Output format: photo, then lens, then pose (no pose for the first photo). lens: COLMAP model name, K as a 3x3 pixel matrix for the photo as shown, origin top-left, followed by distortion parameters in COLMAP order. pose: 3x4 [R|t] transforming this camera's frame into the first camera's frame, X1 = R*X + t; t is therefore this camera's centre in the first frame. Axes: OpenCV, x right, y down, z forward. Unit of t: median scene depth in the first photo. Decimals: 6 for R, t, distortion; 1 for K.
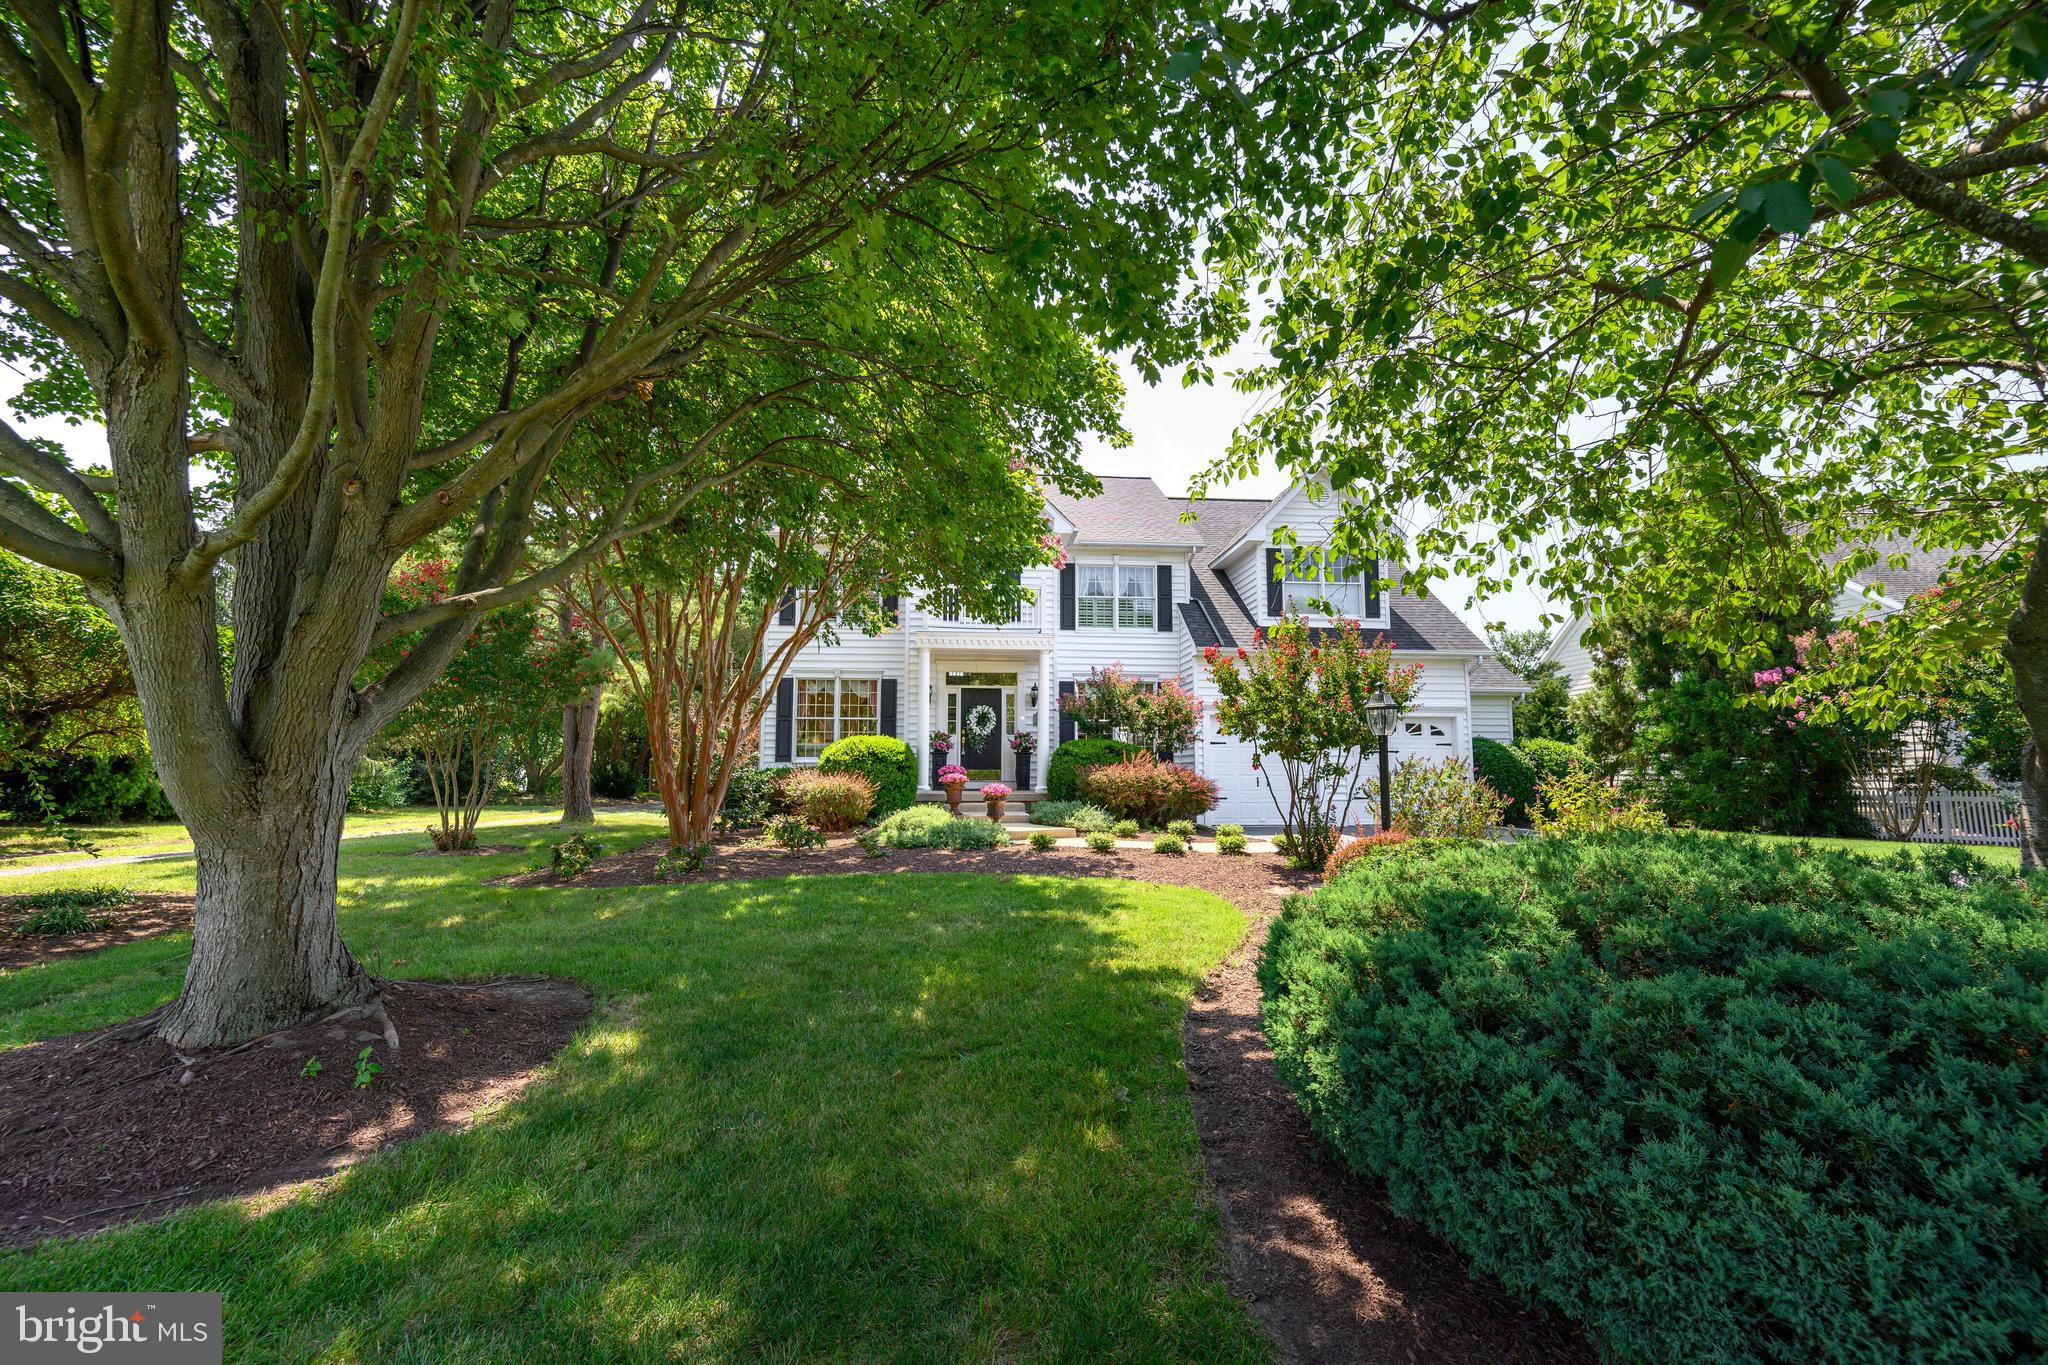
lens RADIAL K [[940.7, 0, 1008.4], [0, 940.7, 677.4], [0, 0, 1]] dist [-0.001910, -0.000575]
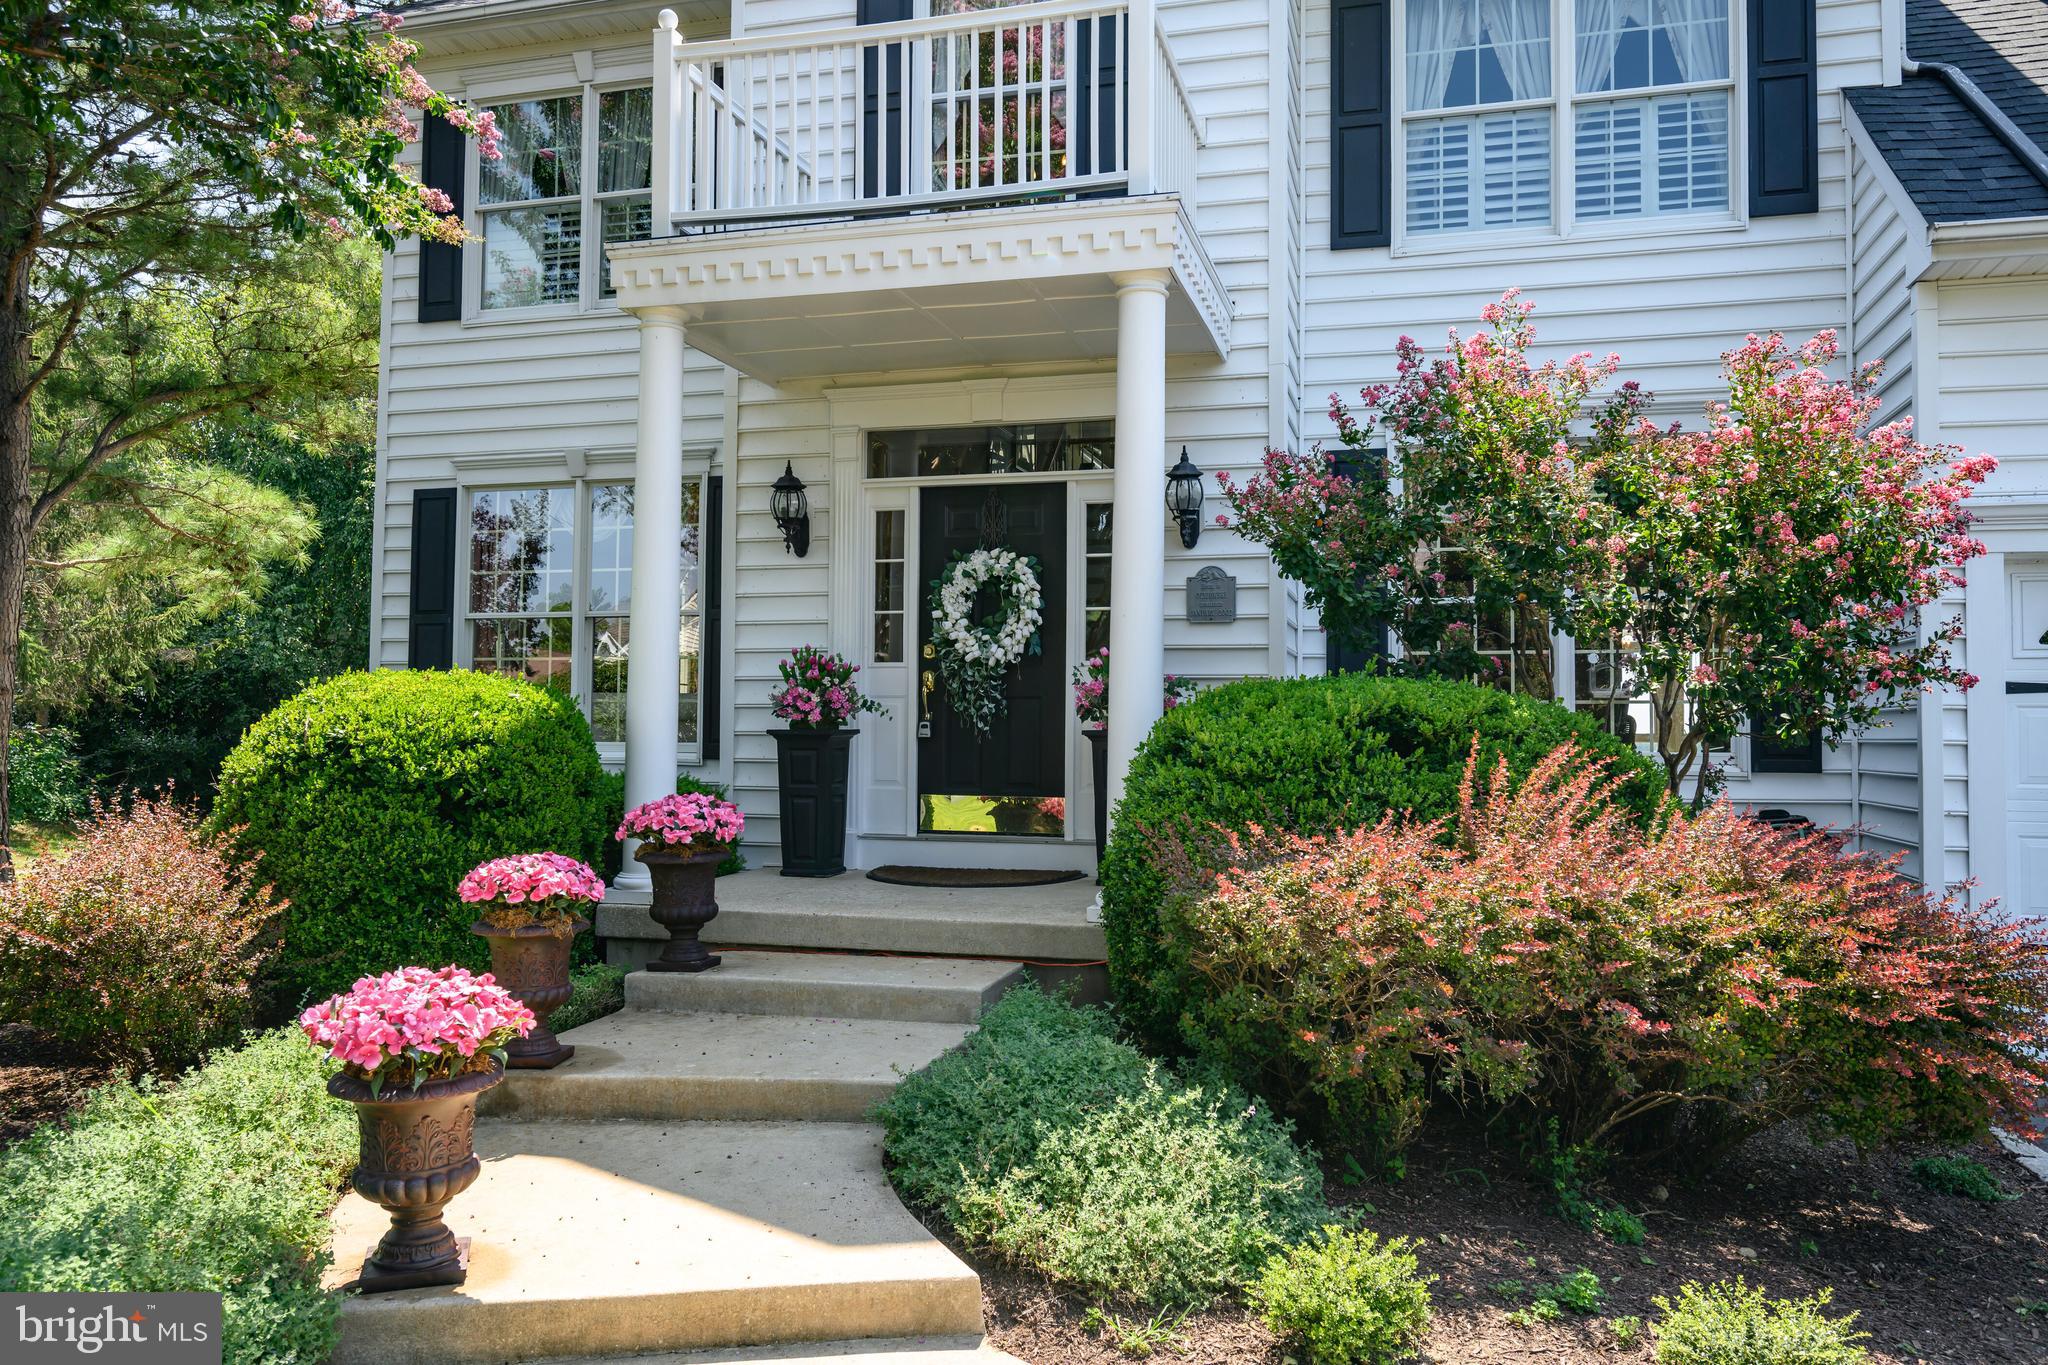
lens RADIAL K [[1553.4, 0, 1007.2], [0, 1553.4, 669.2], [0, 0, 1]] dist [-0.005379, 0.001508]
pose [[0.937263, -0.010306, -0.348470, 0.125209], [0.032233, 0.997843, 0.057184, 0.038235], [0.347129, -0.064829, 0.935574, 0.594676]]
